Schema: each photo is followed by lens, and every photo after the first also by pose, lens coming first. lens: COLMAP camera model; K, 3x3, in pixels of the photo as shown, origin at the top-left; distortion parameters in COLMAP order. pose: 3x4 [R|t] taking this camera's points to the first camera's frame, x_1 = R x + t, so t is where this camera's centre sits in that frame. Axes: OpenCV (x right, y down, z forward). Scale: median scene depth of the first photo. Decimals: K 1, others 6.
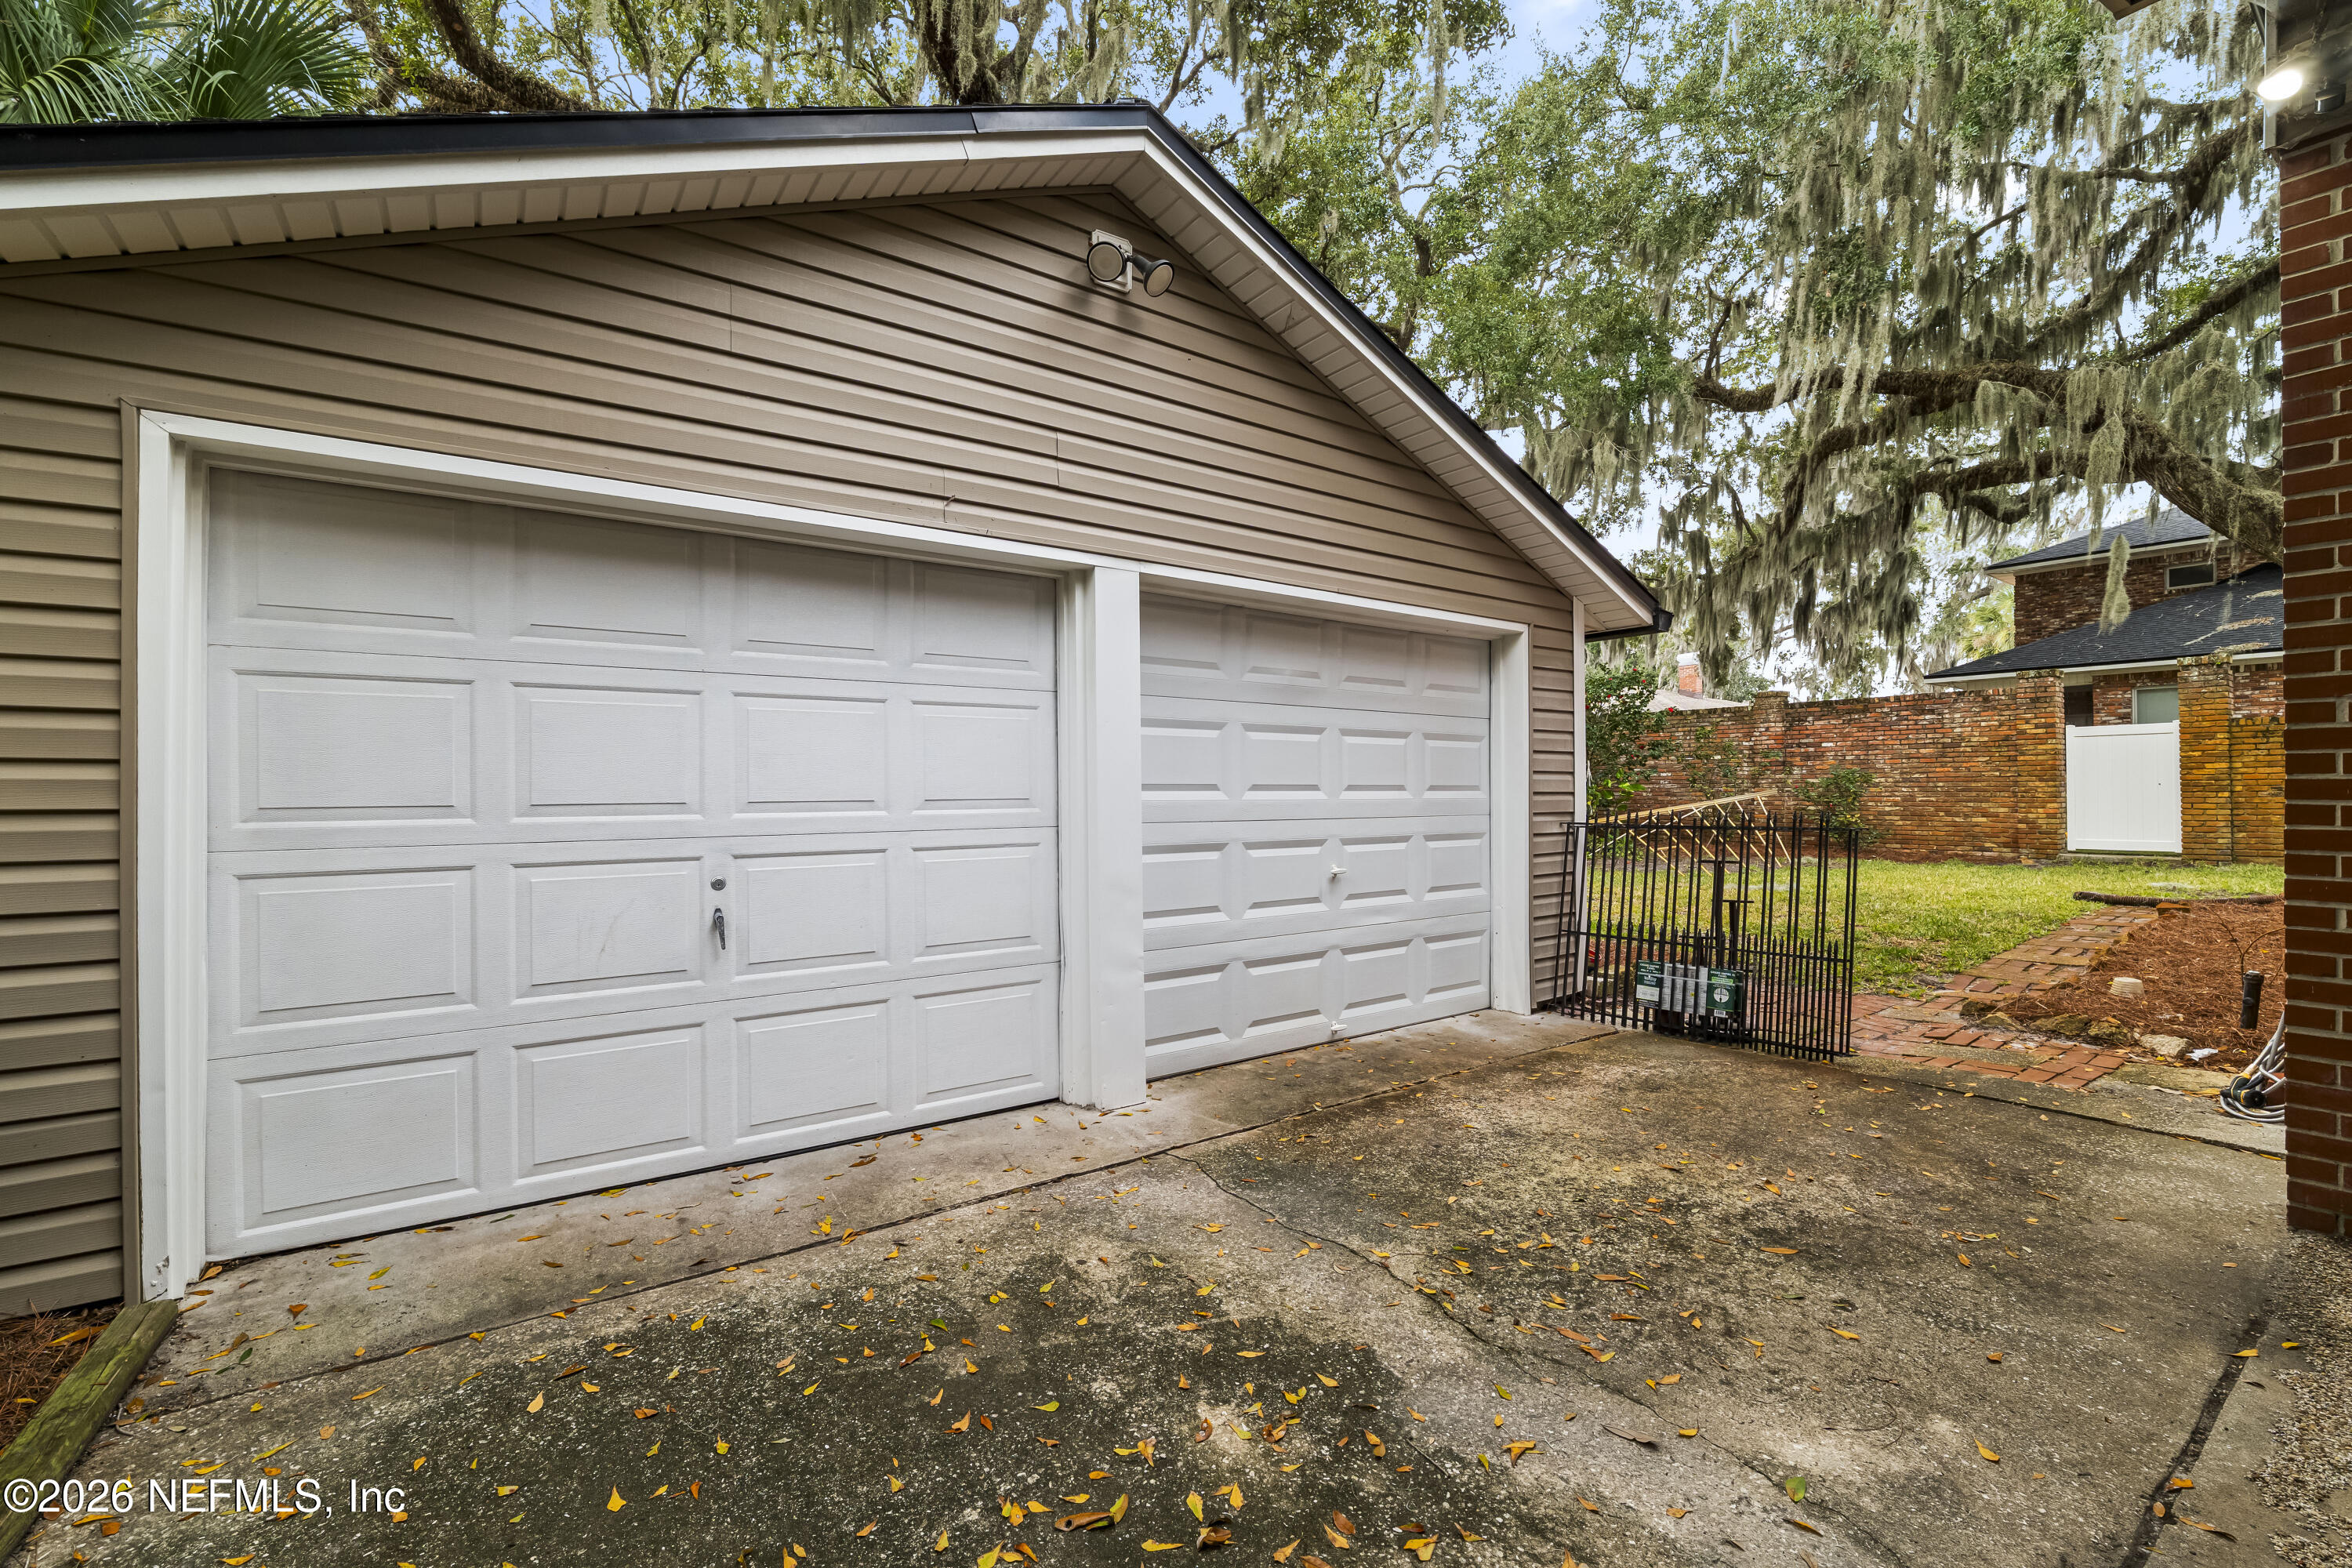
lens RADIAL K [[916.9, 0, 1176.0], [0, 916.9, 784.0], [0, 0, 1]] dist [-0.022433, 0.004591]
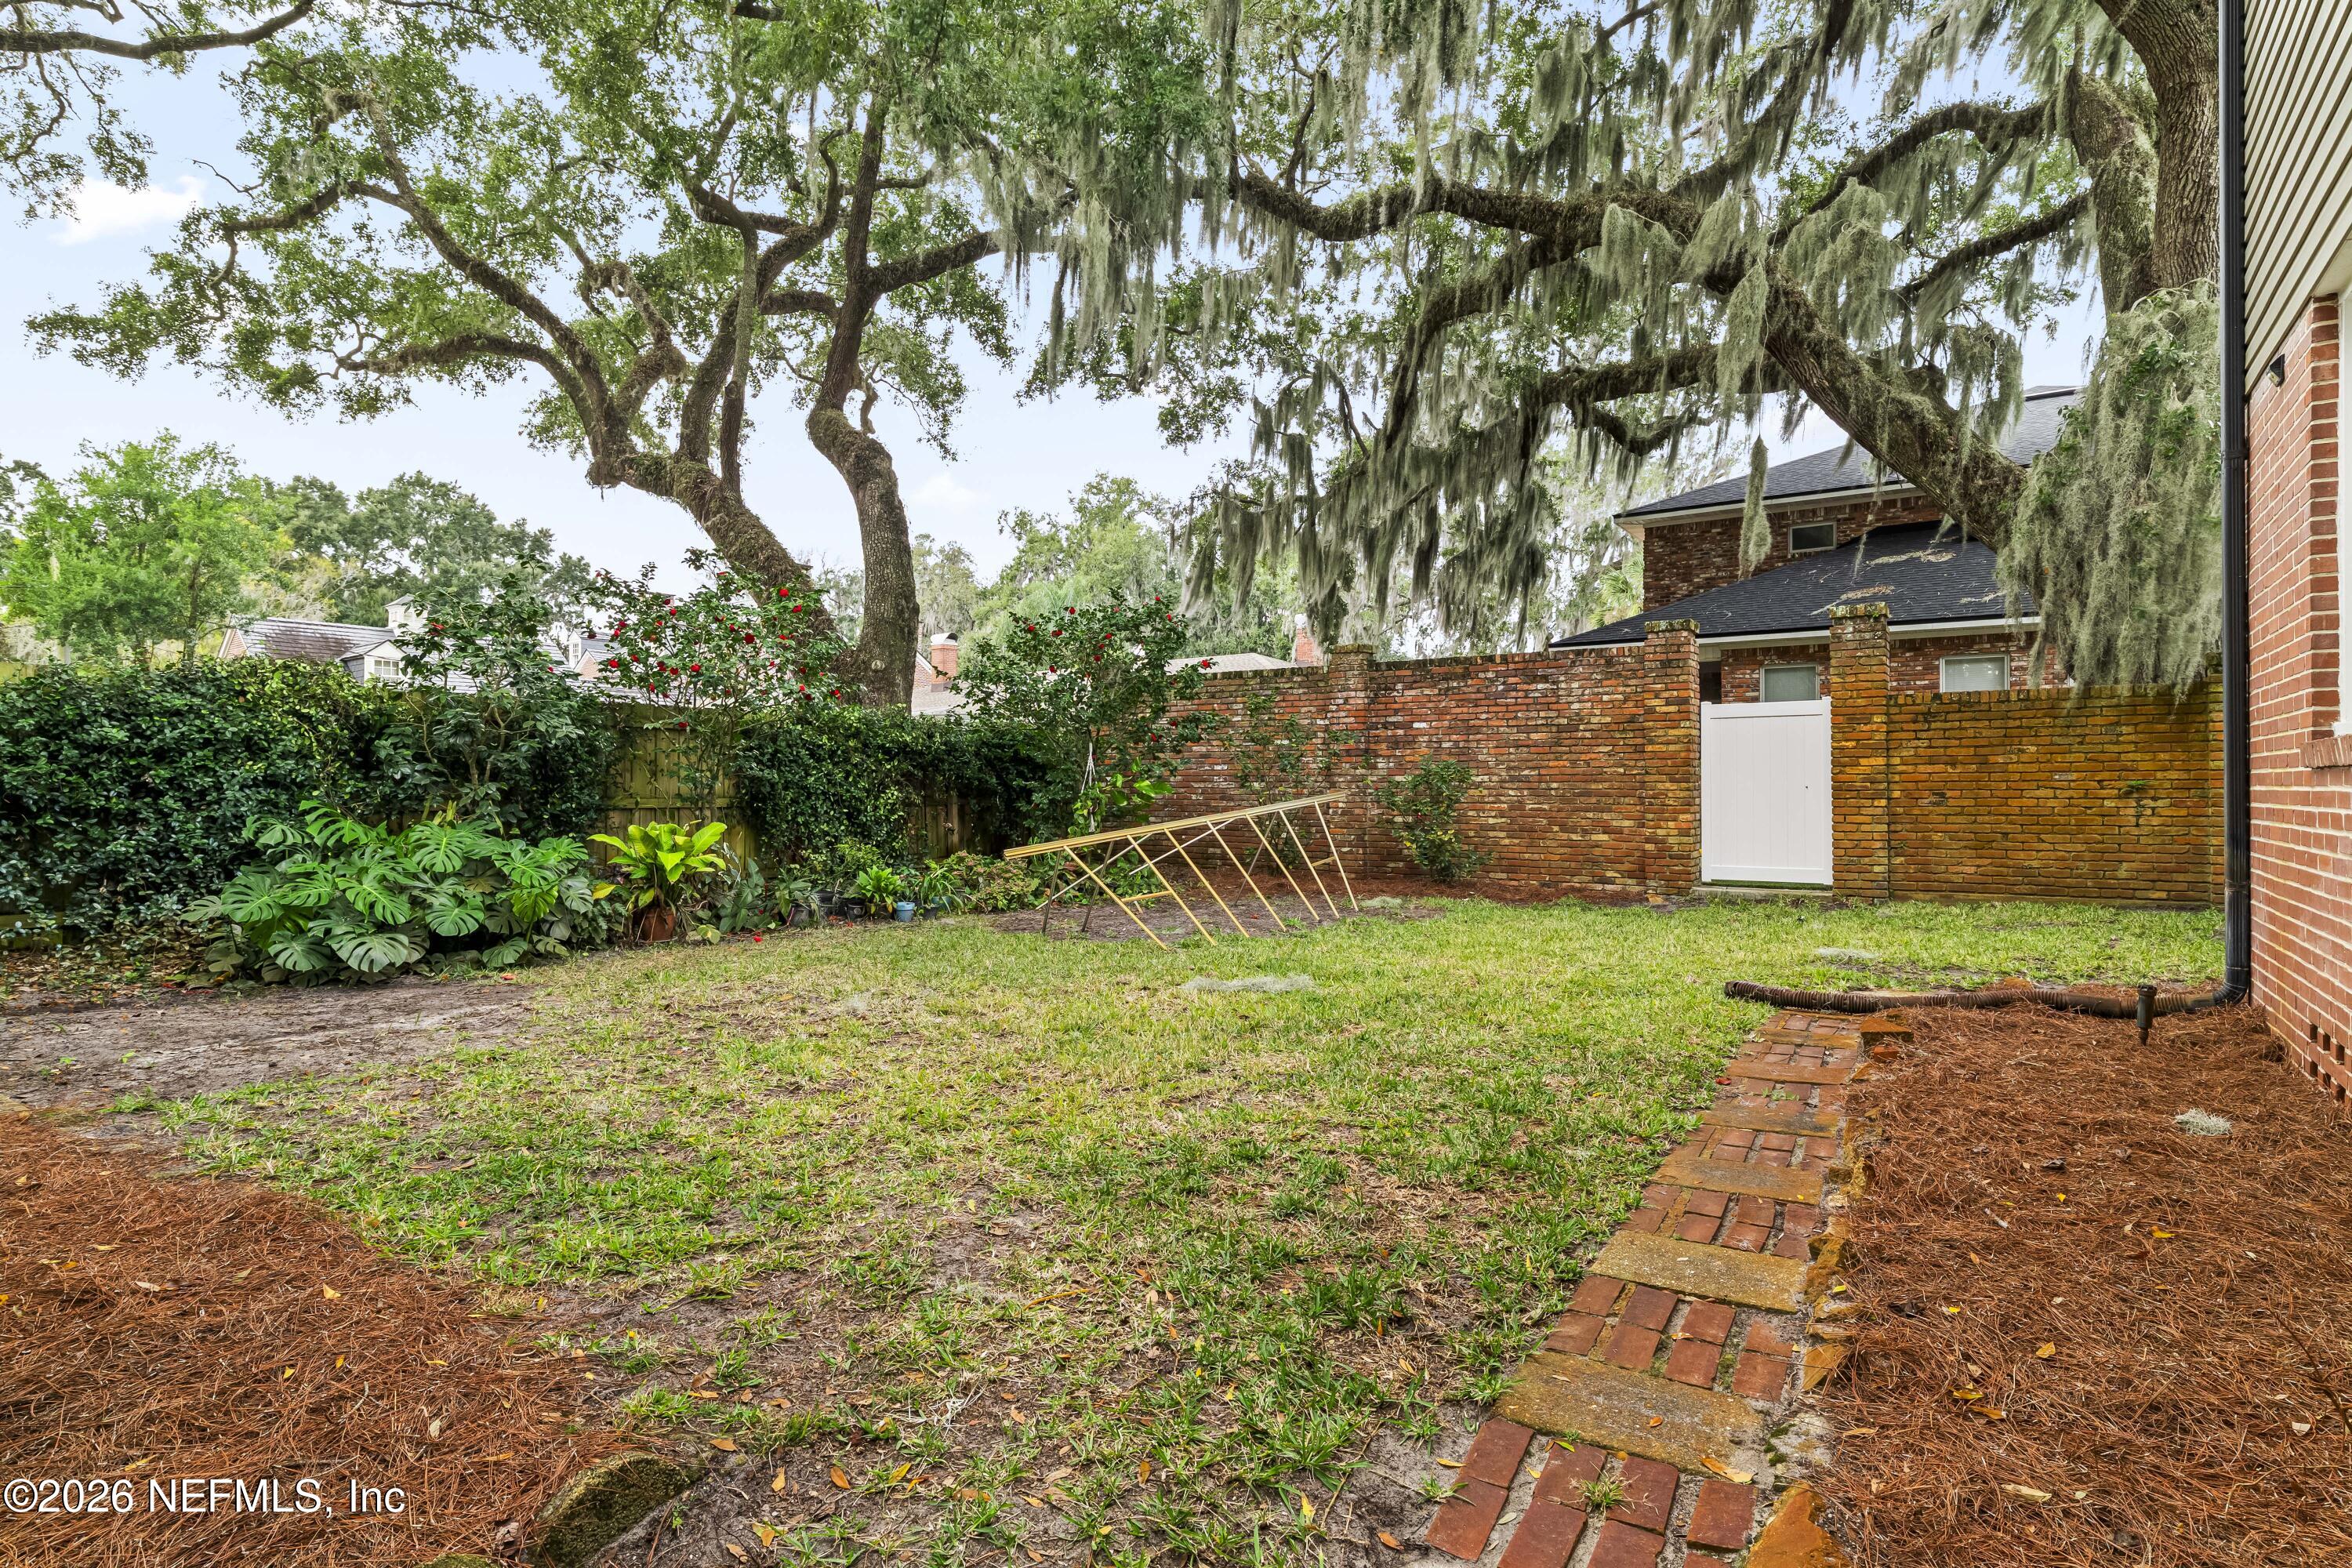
lens RADIAL K [[1243.0, 0, 1179.5], [0, 1243.0, 770.3], [0, 0, 1]] dist [0.000383, -0.000289]
pose [[0.924145, 0.010052, 0.381911, 0.165619], [-0.007662, 0.999940, -0.007778, -0.001016], [-0.381966, 0.004262, 0.924167, 0.177041]]
